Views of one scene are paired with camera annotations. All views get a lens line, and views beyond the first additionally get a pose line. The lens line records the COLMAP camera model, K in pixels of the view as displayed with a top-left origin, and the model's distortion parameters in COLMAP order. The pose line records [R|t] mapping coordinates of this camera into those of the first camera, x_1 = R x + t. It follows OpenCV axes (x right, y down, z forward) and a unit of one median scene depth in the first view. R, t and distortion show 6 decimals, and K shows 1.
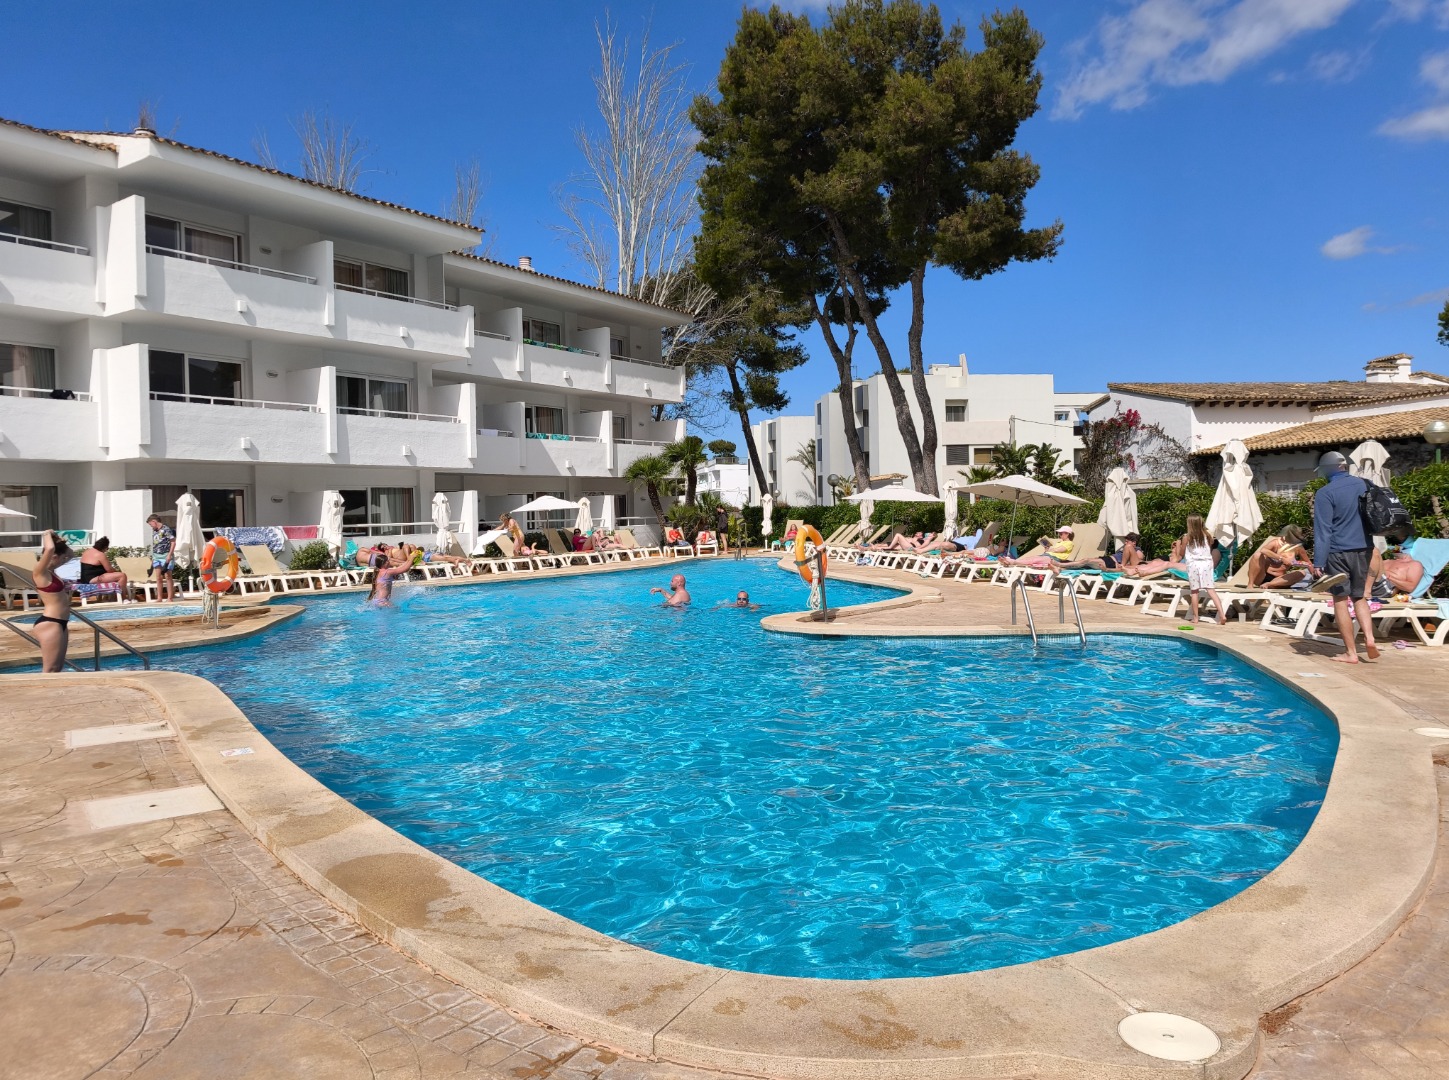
lens RADIAL K [[1022.5, 0, 732.2], [0, 1022.5, 518.9], [0, 0, 1]] dist [0.047411, -0.071921]
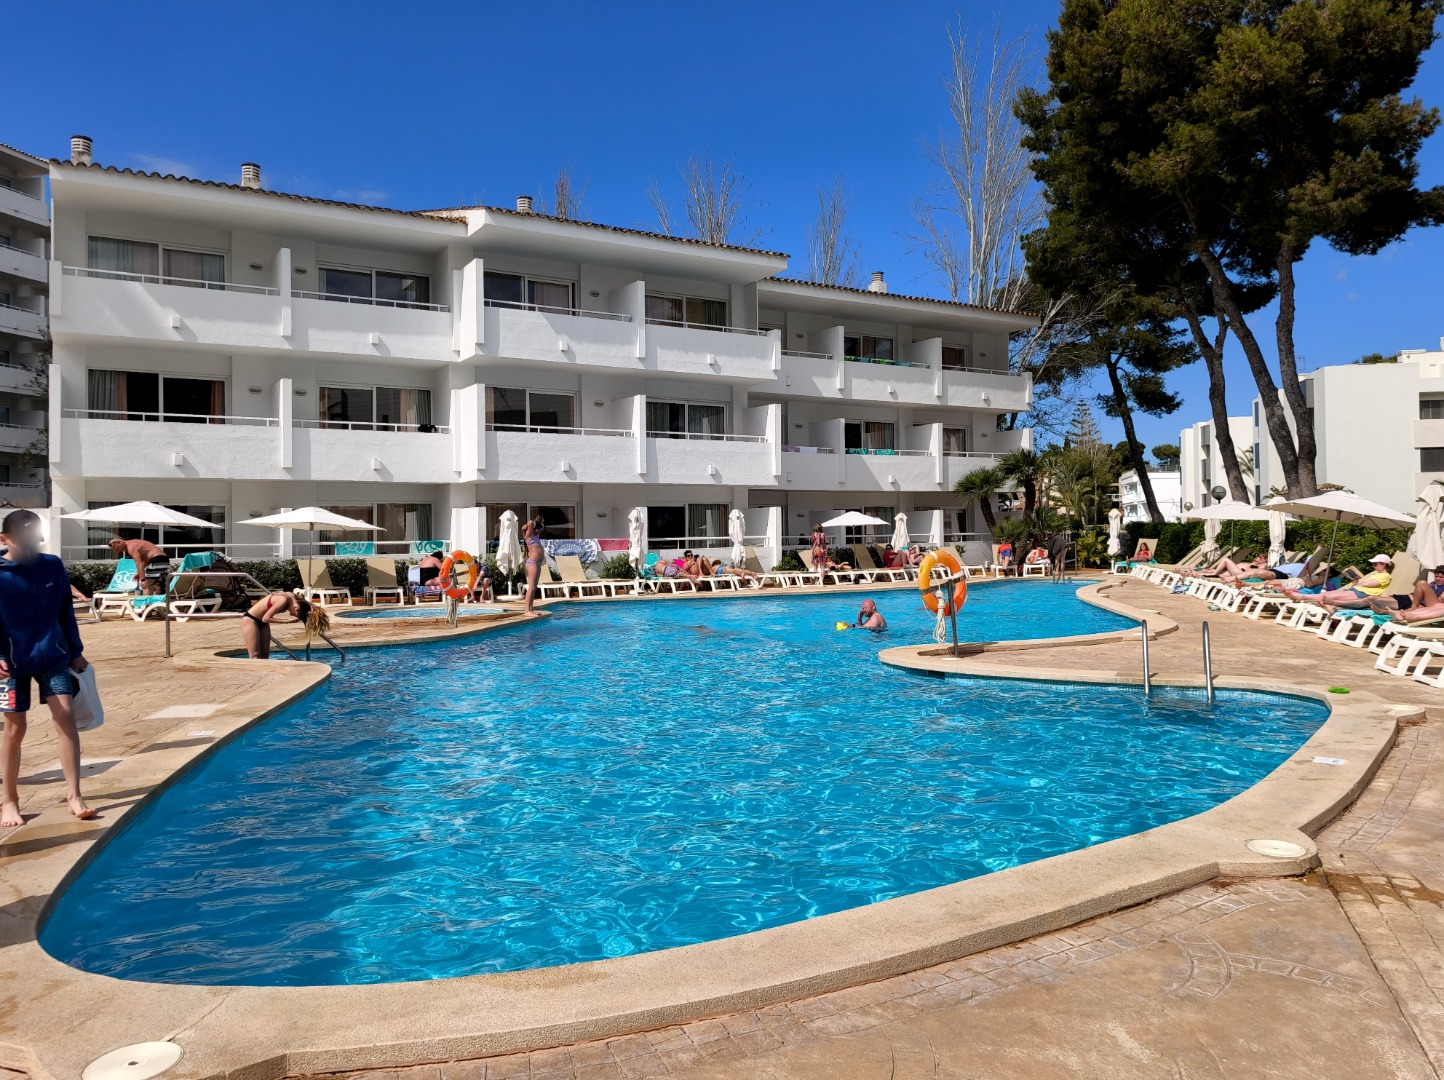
lens RADIAL K [[1035.9, 0, 721.4], [0, 1035.9, 515.9], [0, 0, 1]] dist [0.041442, -0.041364]
pose [[0.912692, 0.005437, -0.408612, 0.124261], [-0.010626, 0.999889, -0.010430, -0.006432], [0.408510, 0.013862, 0.912649, 0.019908]]
